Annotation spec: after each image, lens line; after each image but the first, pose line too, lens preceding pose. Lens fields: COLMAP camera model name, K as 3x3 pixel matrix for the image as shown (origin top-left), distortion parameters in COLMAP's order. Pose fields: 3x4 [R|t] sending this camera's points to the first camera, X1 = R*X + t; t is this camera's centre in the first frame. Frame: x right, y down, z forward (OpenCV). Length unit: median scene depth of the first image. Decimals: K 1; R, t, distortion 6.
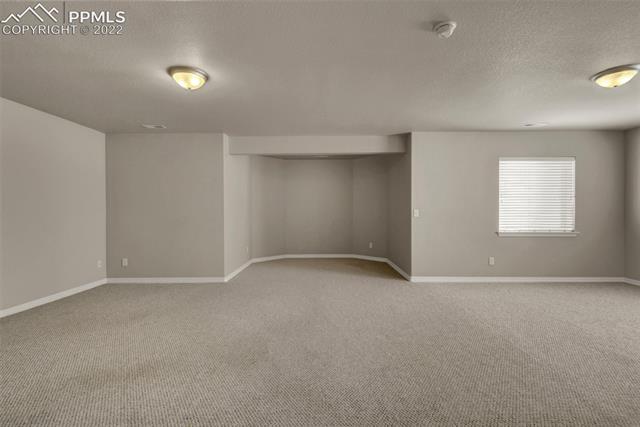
lens RADIAL K [[287.4, 0, 320.0], [0, 287.4, 213.5], [0, 0, 1]] dist [0.004138, -0.000108]
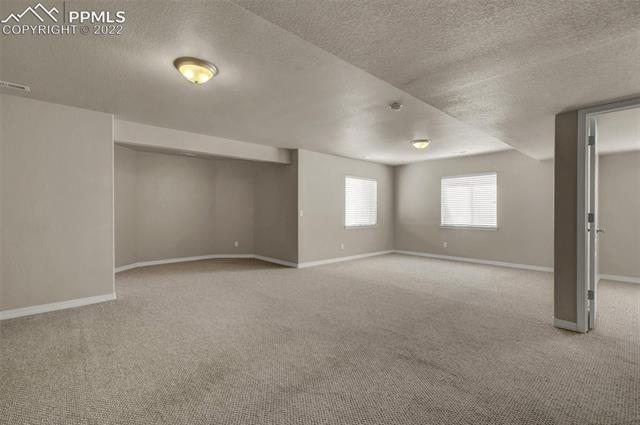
lens RADIAL K [[287.4, 0, 320.0], [0, 287.4, 212.5], [0, 0, 1]] dist [0.004138, -0.000108]
pose [[0.734684, 0.001327, 0.678408, -0.462778], [0.002563, 0.999986, -0.004732, 0.001172], [-0.678404, 0.005215, 0.734670, 0.015939]]
